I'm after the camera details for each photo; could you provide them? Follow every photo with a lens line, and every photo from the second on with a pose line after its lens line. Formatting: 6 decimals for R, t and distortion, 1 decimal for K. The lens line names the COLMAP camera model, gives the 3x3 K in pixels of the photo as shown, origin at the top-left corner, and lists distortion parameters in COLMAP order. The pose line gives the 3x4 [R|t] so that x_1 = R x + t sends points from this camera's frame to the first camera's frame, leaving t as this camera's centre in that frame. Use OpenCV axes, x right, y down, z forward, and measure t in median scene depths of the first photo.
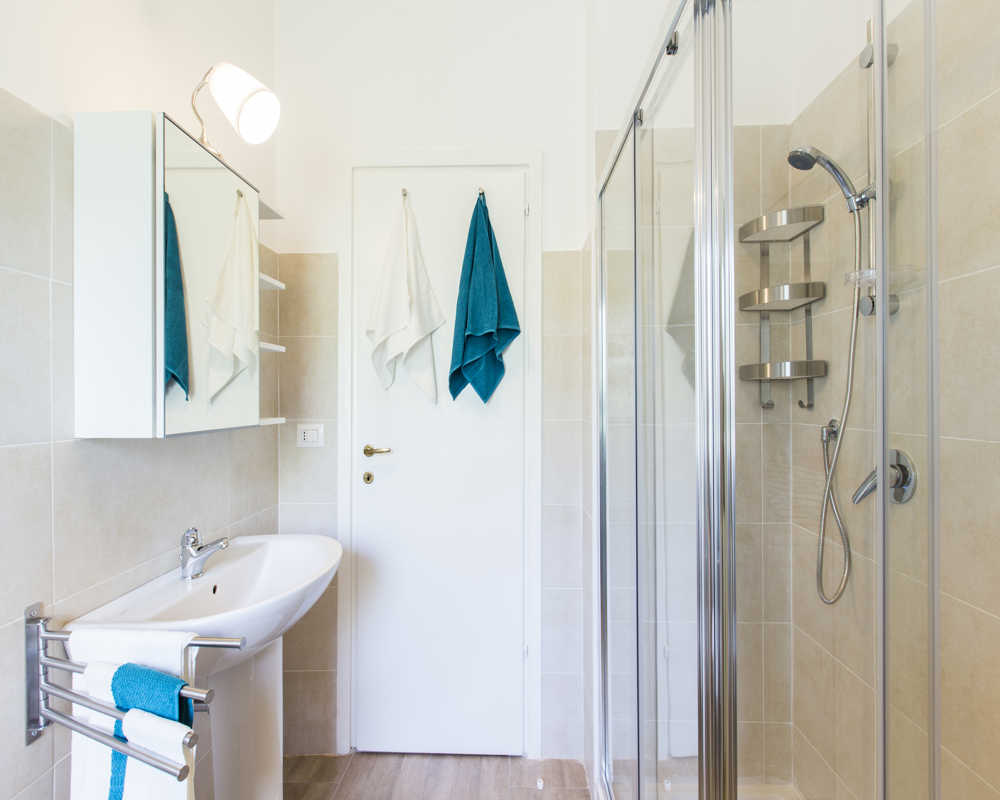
lens RADIAL K [[444.5, 0, 502.2], [0, 444.5, 395.1], [0, 0, 1]] dist [-0.005729, 0.000115]
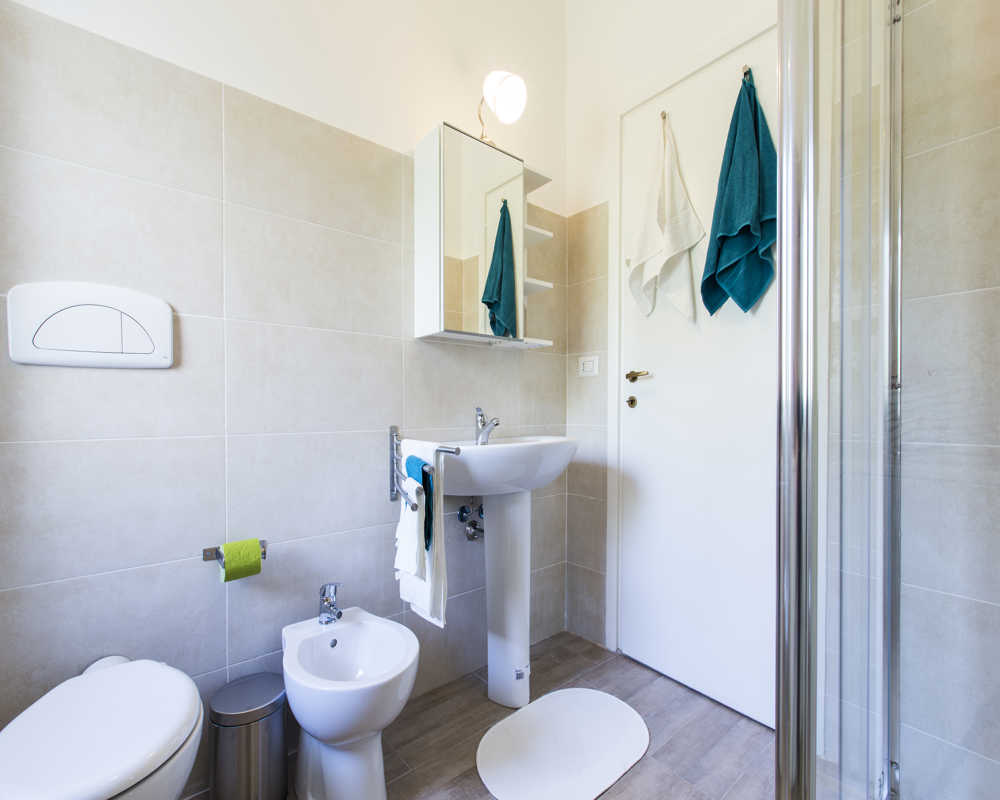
lens RADIAL K [[444.5, 0, 496.6], [0, 444.5, 406.9], [0, 0, 1]] dist [-0.005729, 0.000115]
pose [[0.657769, 0.004313, -0.753208, 0.295141], [0.005420, 0.999931, 0.010460, 0.191628], [0.753200, -0.010962, 0.657700, 0.060906]]
